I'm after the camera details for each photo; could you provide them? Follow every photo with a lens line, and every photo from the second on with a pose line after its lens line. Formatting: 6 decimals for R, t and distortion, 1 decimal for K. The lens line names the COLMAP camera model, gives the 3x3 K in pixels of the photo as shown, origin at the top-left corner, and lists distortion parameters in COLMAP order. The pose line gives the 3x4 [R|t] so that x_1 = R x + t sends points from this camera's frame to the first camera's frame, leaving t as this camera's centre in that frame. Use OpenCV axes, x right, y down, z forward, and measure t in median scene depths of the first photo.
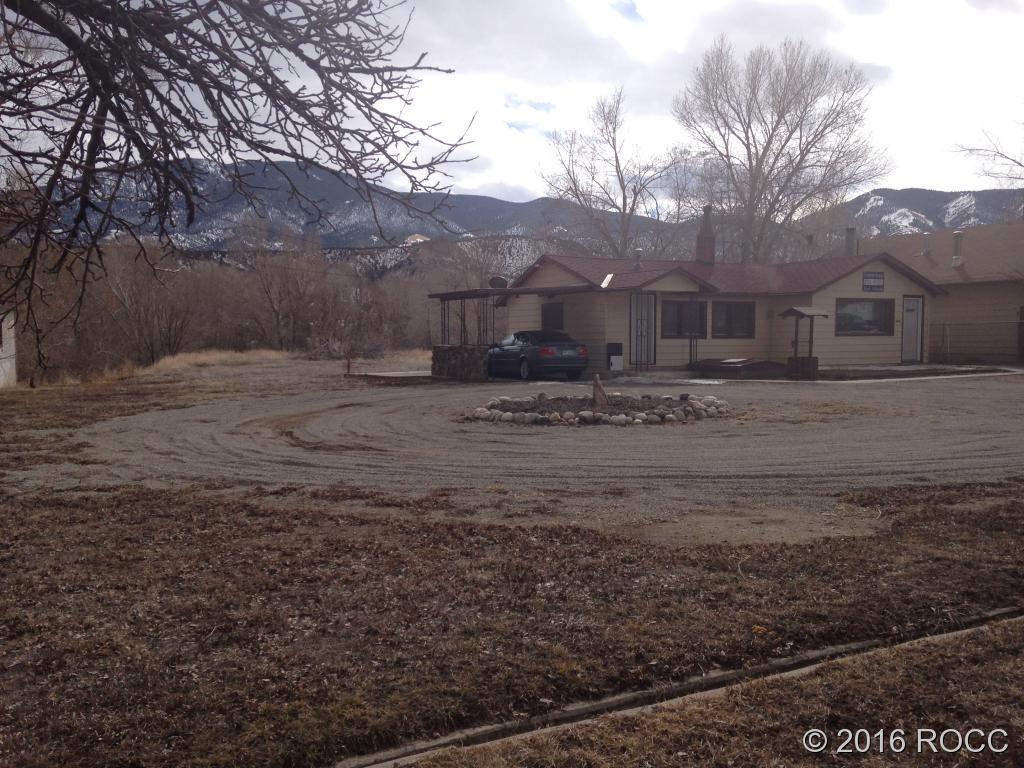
lens RADIAL K [[915.4, 0, 498.5], [0, 915.4, 411.6], [0, 0, 1]] dist [0.115861, -0.091853]
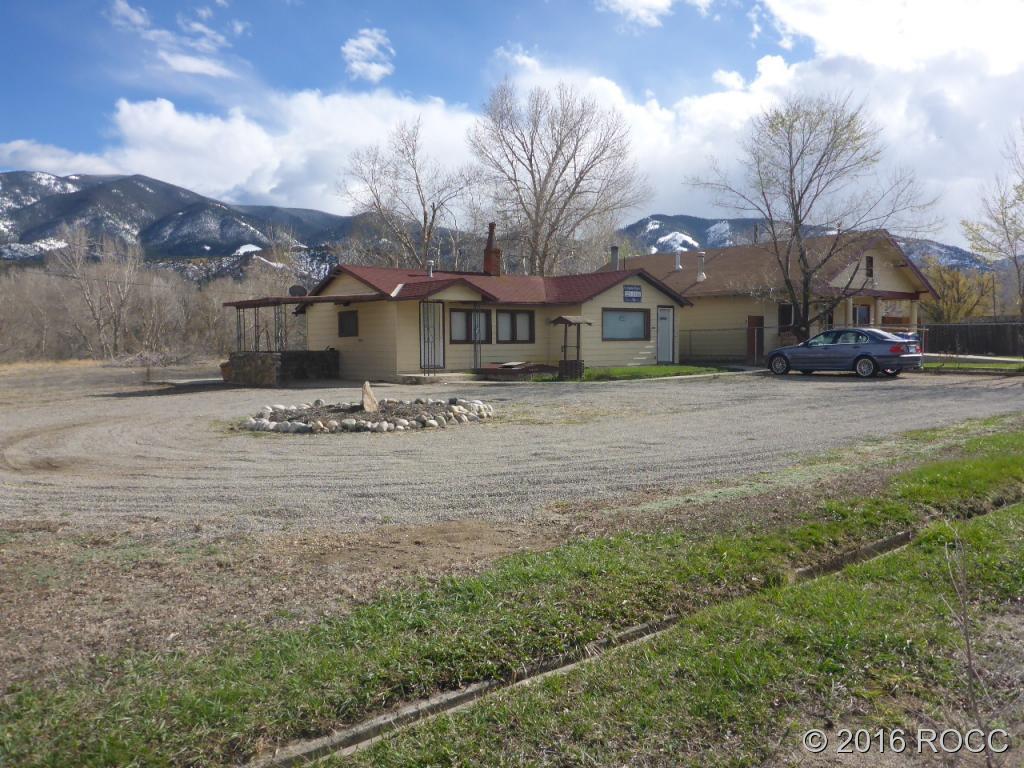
lens RADIAL K [[842.5, 0, 512.5], [0, 842.5, 392.4], [0, 0, 1]] dist [-0.042849, -0.003271]
pose [[0.977472, -0.020796, 0.210037, 0.037501], [0.024722, 0.999565, -0.016082, -0.005092], [-0.209611, 0.020913, 0.977561, 0.023912]]
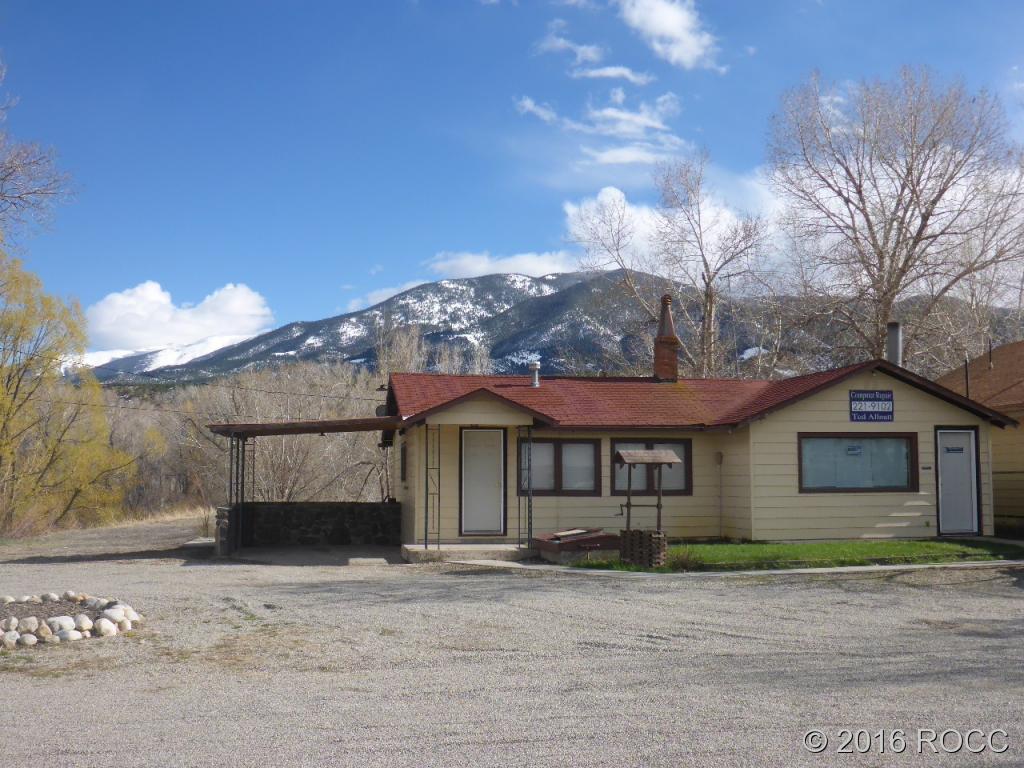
lens RADIAL K [[1142.2, 0, 520.9], [0, 1142.2, 386.7], [0, 0, 1]] dist [-0.049166, 0.000000]
pose [[0.955975, -0.023069, -0.292540, 0.380098], [-0.023379, 0.987749, -0.154292, -0.028087], [0.292515, 0.154339, 0.943724, 0.205503]]
